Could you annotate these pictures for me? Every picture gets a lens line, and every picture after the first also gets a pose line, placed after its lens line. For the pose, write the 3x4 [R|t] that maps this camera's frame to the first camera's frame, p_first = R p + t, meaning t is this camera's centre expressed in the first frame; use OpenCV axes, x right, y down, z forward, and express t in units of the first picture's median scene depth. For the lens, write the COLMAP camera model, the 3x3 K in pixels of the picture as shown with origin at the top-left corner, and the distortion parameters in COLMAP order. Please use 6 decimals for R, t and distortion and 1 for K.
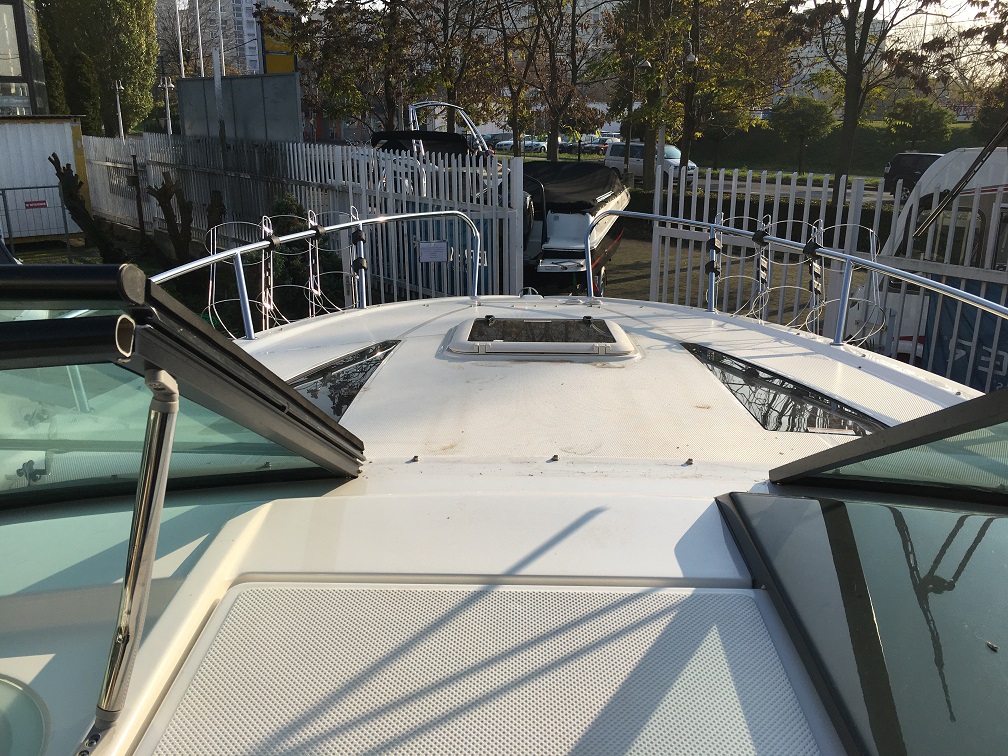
lens RADIAL K [[851.6, 0, 488.8], [0, 851.6, 361.7], [0, 0, 1]] dist [0.103396, -0.153789]
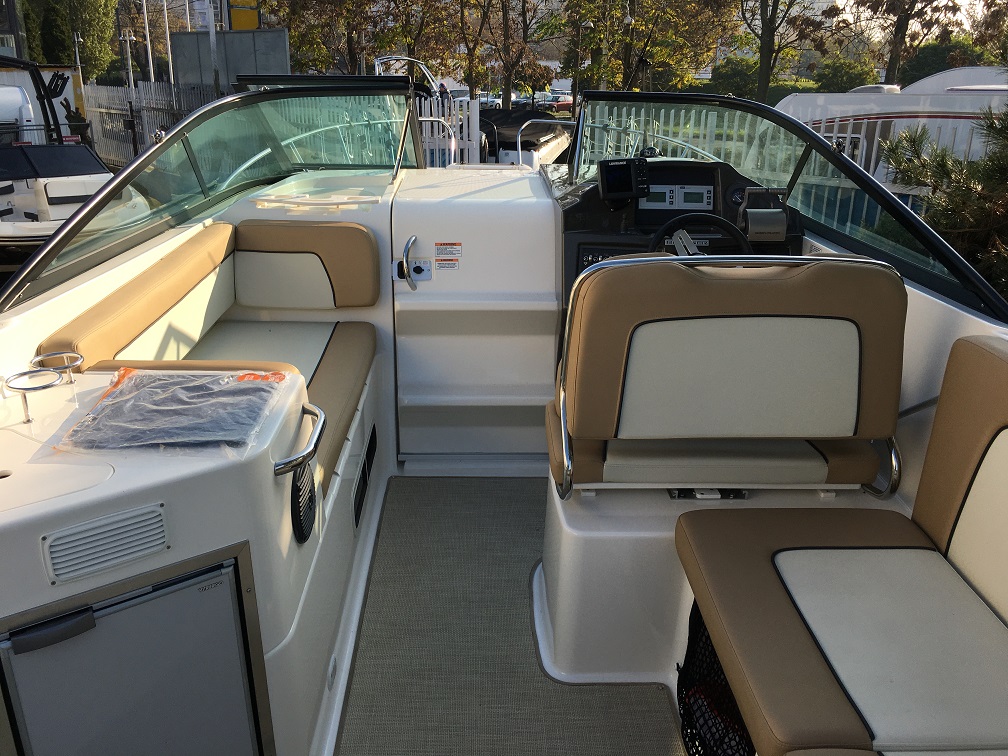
lens RADIAL K [[851.6, 0, 488.8], [0, 851.6, 361.7], [0, 0, 1]] dist [0.103396, -0.153789]
pose [[0.998683, -0.005813, 0.050967, -0.004531], [0.003557, 0.999014, 0.044250, 0.032139], [-0.051174, -0.044010, 0.997720, -0.100551]]
